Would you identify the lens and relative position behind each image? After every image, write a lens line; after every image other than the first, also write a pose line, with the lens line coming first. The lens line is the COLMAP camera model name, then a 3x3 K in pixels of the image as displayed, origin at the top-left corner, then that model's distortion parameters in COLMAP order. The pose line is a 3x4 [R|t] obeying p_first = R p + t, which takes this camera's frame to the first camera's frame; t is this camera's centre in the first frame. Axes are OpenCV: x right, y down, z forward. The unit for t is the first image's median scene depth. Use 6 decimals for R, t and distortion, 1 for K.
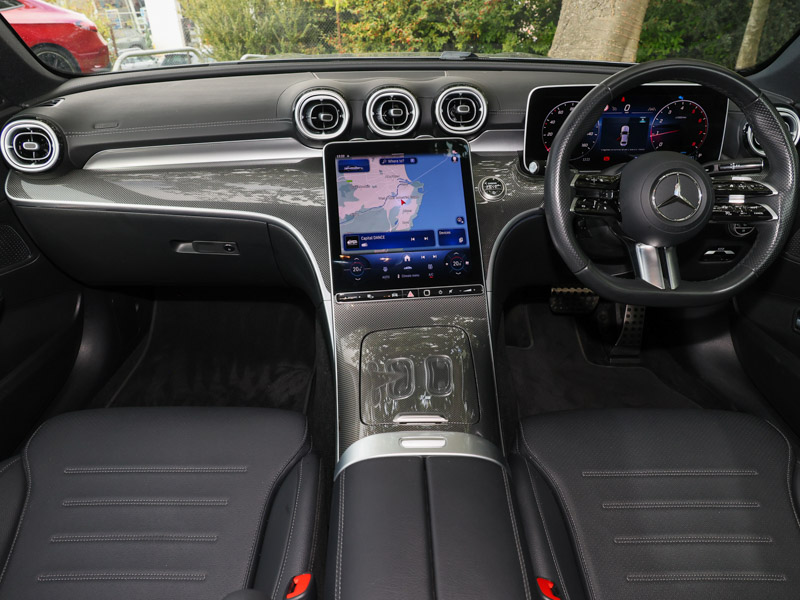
lens RADIAL K [[628.5, 0, 399.5], [0, 628.5, 293.6], [0, 0, 1]] dist [0.009728, -0.000148]
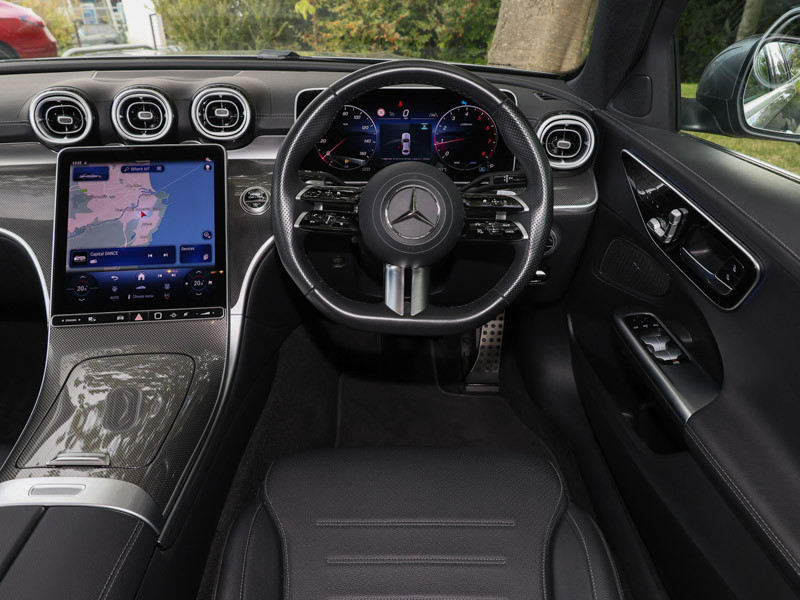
lens RADIAL K [[669.0, 0, 397.3], [0, 669.0, 287.3], [0, 0, 1]] dist [0.005209, 0.004370]
pose [[0.999892, 0.011434, -0.009261, 0.374956], [-0.011680, 0.999568, -0.026979, -0.019115], [0.008949, 0.027085, 0.999593, 0.045707]]
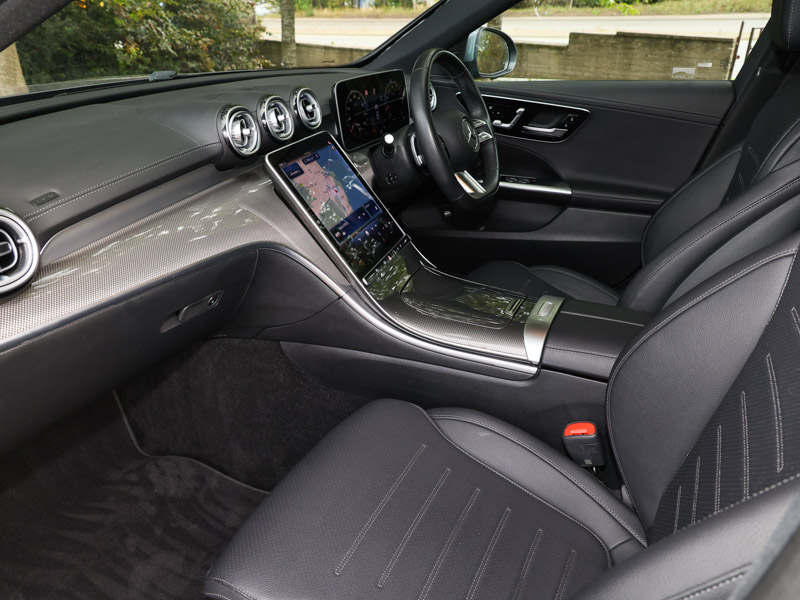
lens RADIAL K [[628.5, 0, 399.5], [0, 628.5, 293.6], [0, 0, 1]] dist [0.009728, -0.000148]
pose [[0.439426, -0.374244, 0.816607, -0.909615], [0.409531, 0.892571, 0.188684, -0.145377], [-0.799493, 0.251513, 0.545483, 0.343741]]
